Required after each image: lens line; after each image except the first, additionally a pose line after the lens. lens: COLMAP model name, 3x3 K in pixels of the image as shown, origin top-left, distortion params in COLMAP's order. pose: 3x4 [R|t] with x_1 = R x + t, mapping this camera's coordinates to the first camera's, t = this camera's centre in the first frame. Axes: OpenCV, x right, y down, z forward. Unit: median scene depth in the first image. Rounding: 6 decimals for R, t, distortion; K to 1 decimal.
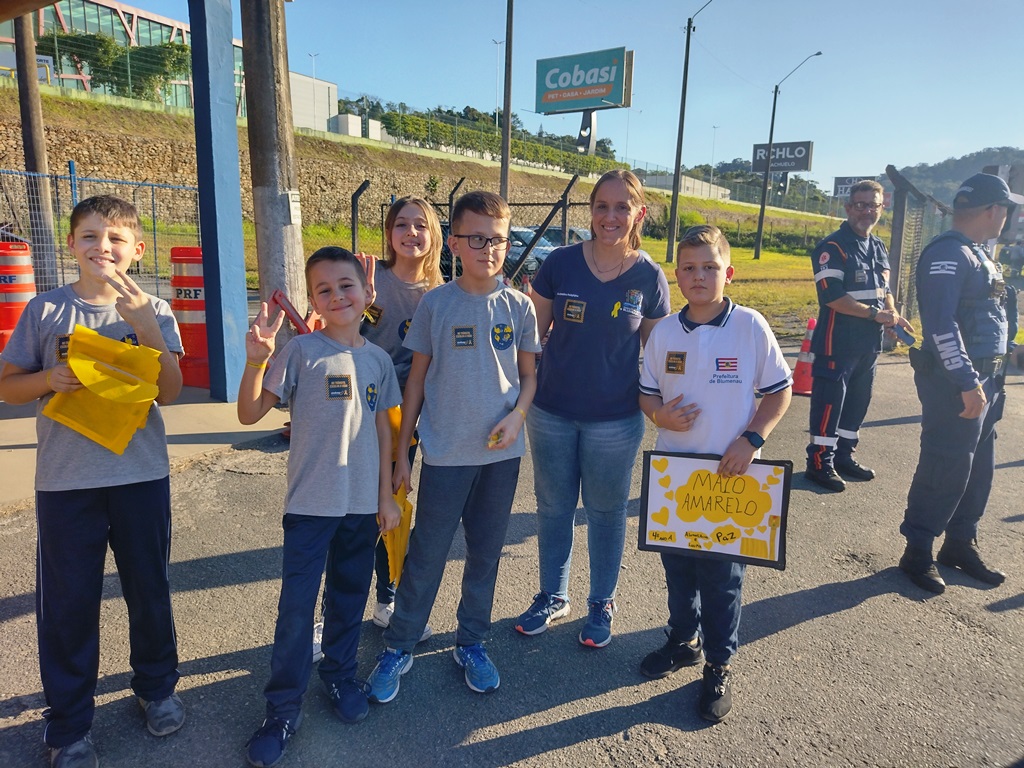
lens RADIAL K [[757.5, 0, 513.6], [0, 757.5, 384.3], [0, 0, 1]] dist [0.074403, -0.119616]
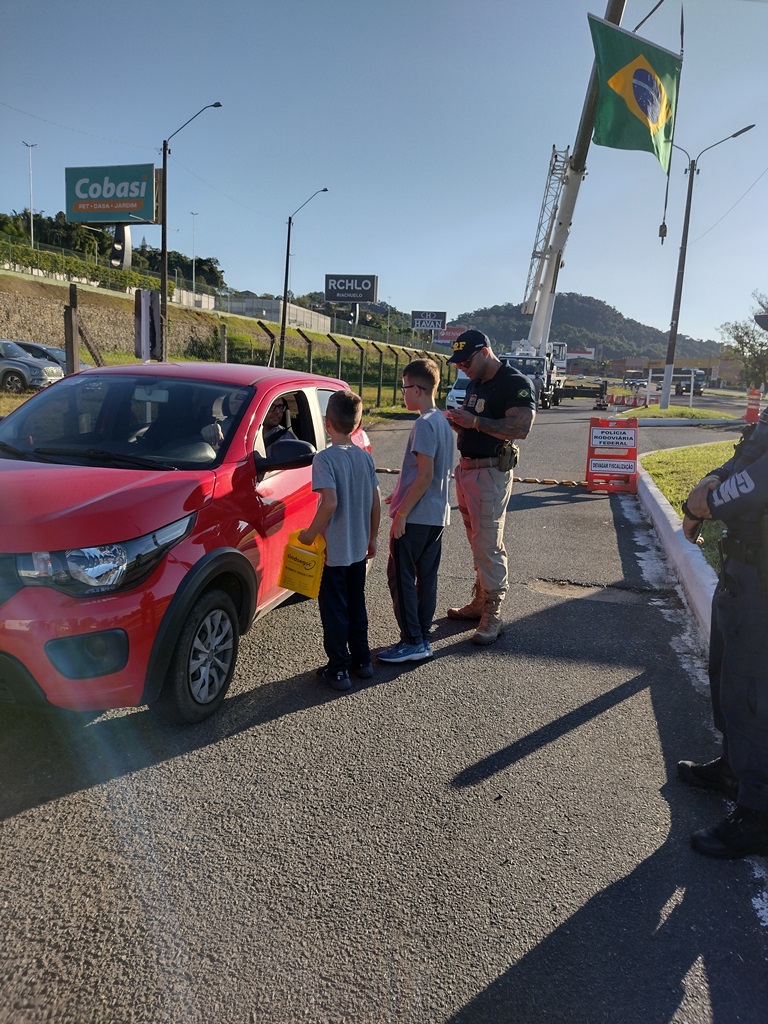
lens RADIAL K [[757.5, 0, 393.0], [0, 757.5, 505.5], [0, 0, 1]] dist [0.074403, -0.119616]
pose [[0.946965, -0.026953, 0.320205, 0.096539], [0.027792, 0.999612, 0.001950, 0.006927], [-0.320133, 0.007052, 0.947346, -0.031480]]
